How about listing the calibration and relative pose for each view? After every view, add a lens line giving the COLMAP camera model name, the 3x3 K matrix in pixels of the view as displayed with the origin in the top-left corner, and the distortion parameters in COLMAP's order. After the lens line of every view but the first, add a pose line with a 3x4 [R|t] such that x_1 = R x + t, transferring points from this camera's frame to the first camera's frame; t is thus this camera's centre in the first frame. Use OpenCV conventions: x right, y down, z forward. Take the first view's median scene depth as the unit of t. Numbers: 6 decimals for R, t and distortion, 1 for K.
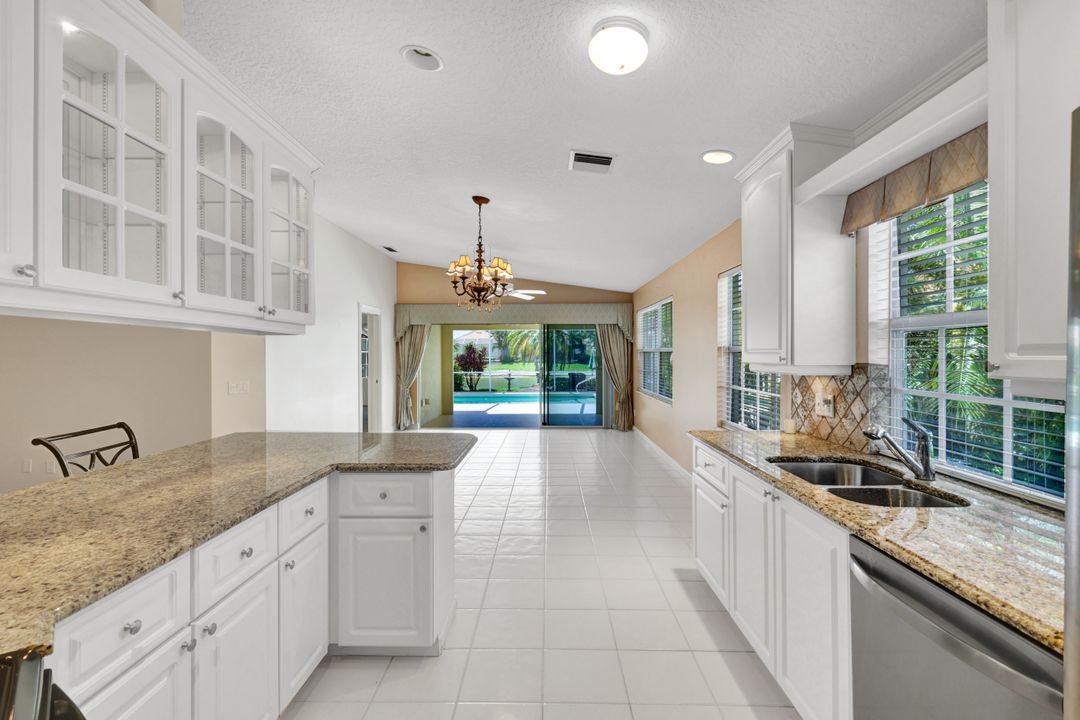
lens RADIAL K [[481.6, 0, 540.7], [0, 481.6, 352.1], [0, 0, 1]] dist [0.004372, -0.000915]
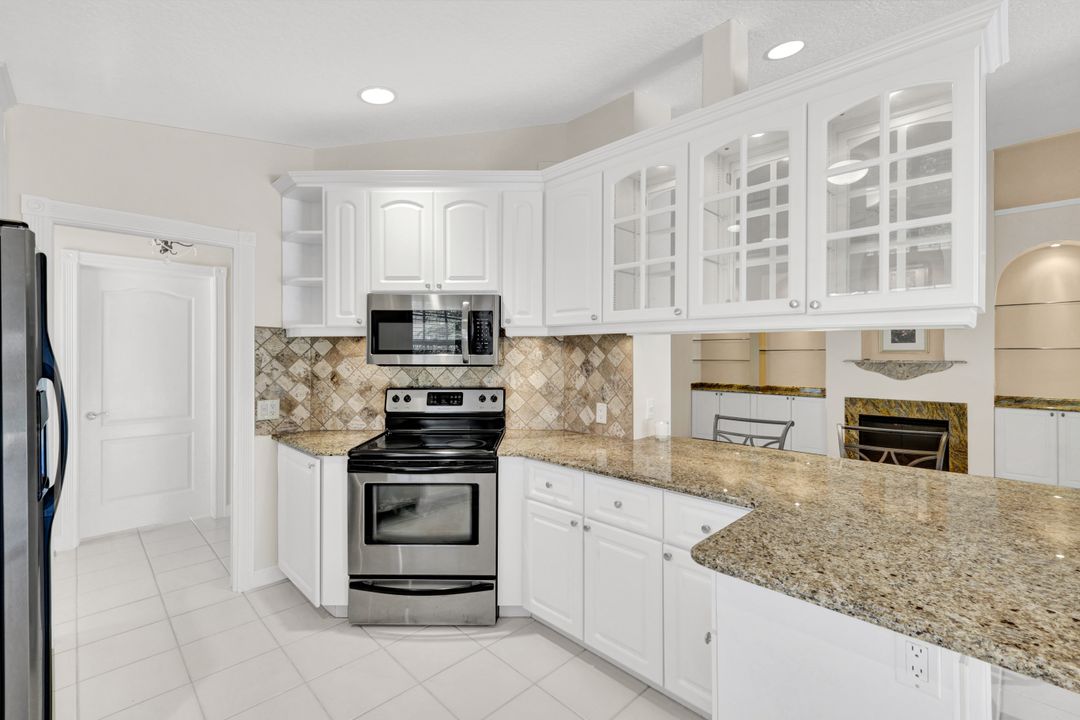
lens RADIAL K [[471.3, 0, 536.5], [0, 471.3, 351.5], [0, 0, 1]] dist [0.002655, -0.000006]
pose [[-0.707115, -0.003295, -0.707090, 0.212685], [0.003041, 0.999966, -0.007700, 0.000905], [0.707092, -0.007595, -0.707081, 0.789000]]
